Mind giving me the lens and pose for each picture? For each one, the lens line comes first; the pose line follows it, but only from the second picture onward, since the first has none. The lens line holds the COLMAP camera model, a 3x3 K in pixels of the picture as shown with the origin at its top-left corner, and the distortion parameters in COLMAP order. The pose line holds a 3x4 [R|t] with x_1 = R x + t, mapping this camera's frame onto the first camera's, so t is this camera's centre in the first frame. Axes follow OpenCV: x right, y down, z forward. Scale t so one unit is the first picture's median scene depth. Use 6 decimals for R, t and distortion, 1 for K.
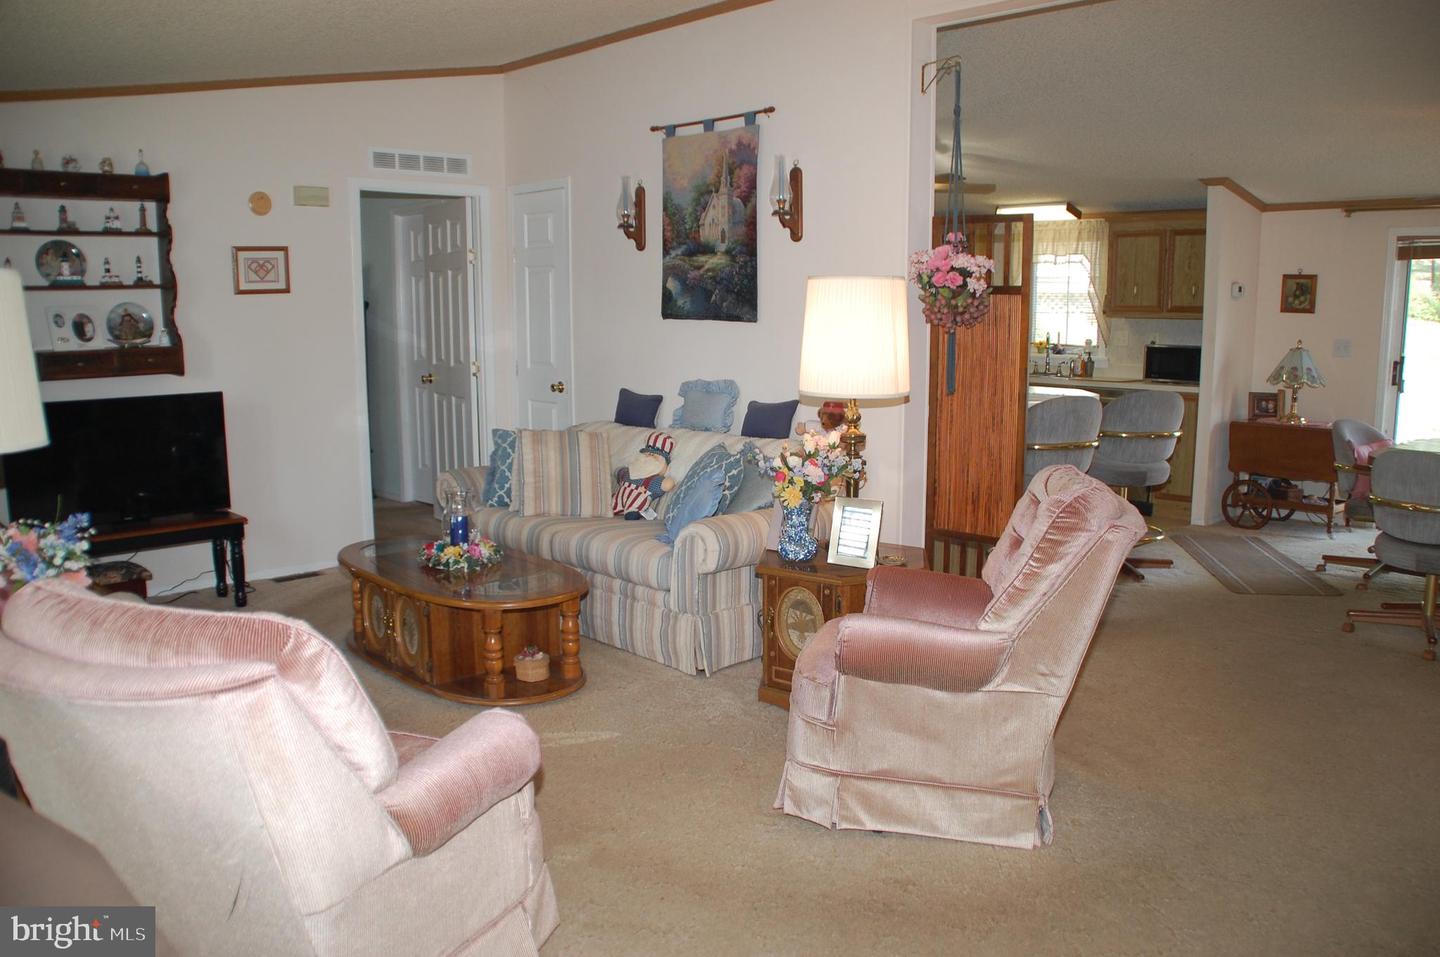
lens RADIAL K [[1126.0, 0, 739.9], [0, 1126.0, 491.4], [0, 0, 1]] dist [-0.164687, 0.112980]
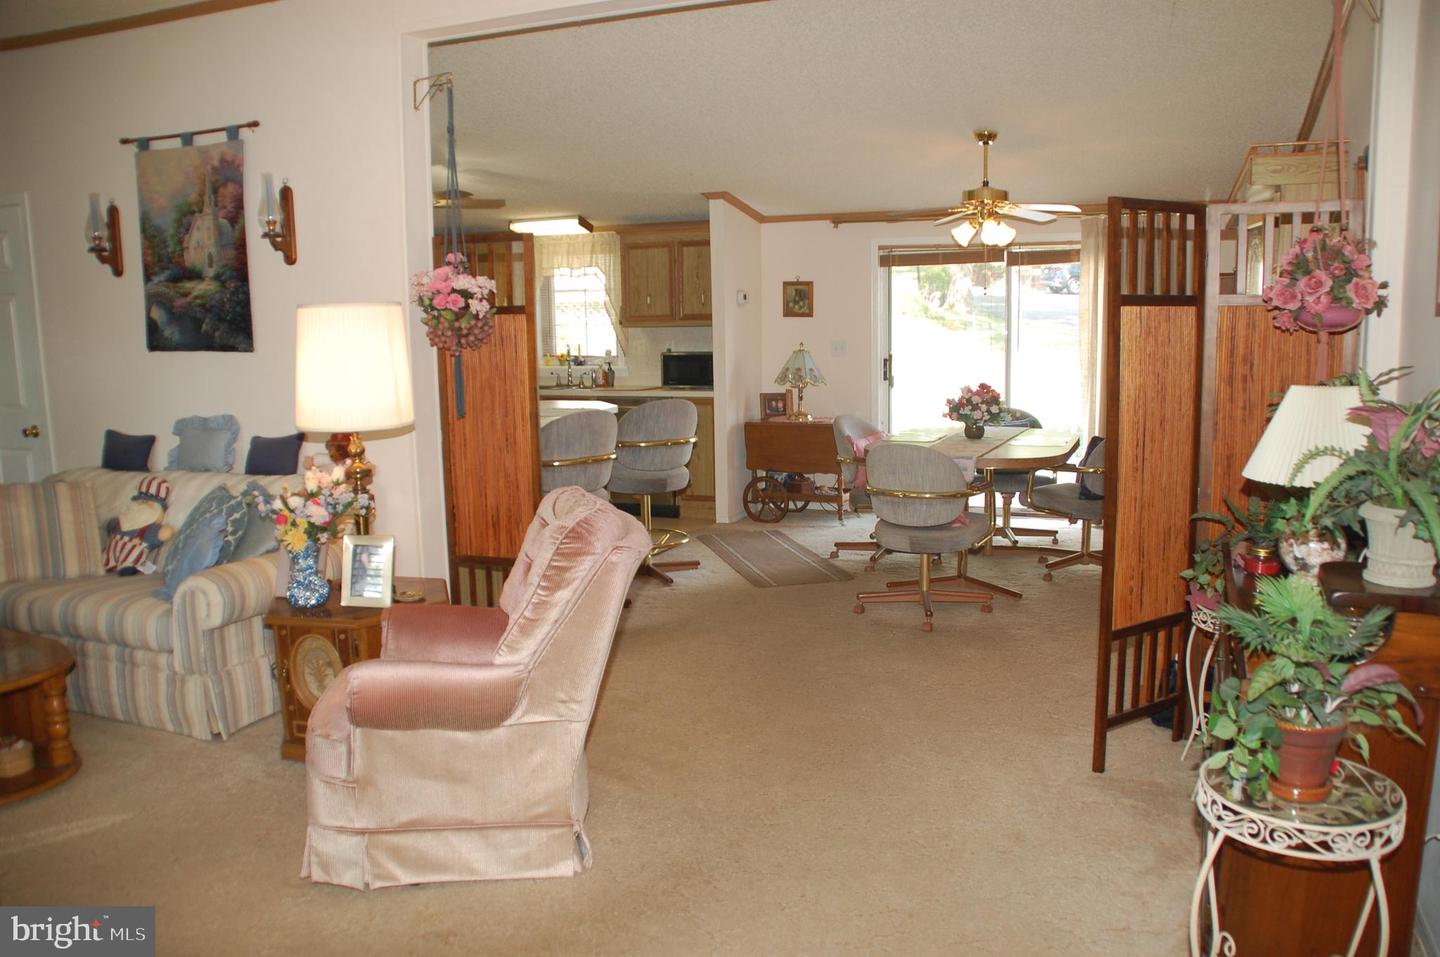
lens RADIAL K [[1126.0, 0, 739.9], [0, 1126.0, 491.4], [0, 0, 1]] dist [-0.164687, 0.112980]
pose [[0.917853, -0.077922, 0.389198, 0.026863], [0.081138, 0.996669, 0.008195, -0.010756], [-0.388540, 0.024057, 0.921118, 0.007663]]
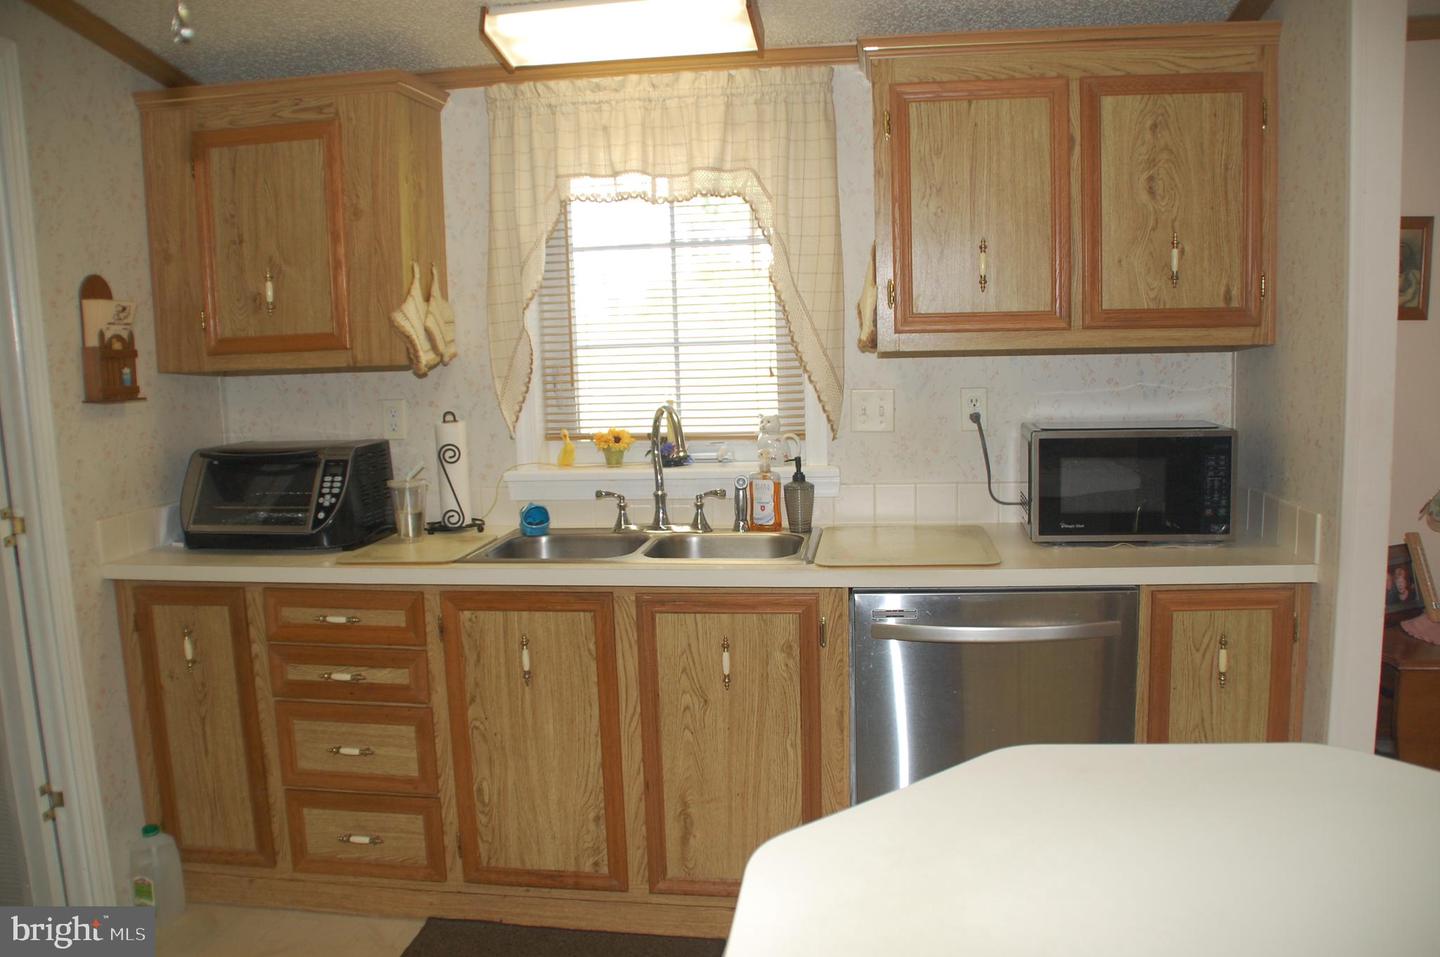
lens RADIAL K [[1126.0, 0, 739.9], [0, 1126.0, 491.4], [0, 0, 1]] dist [-0.164687, 0.112980]
pose [[0.777399, -0.117164, 0.617999, 0.159804], [0.131901, 0.991020, 0.021961, -0.225079], [-0.615022, 0.064442, 0.785872, 1.334600]]
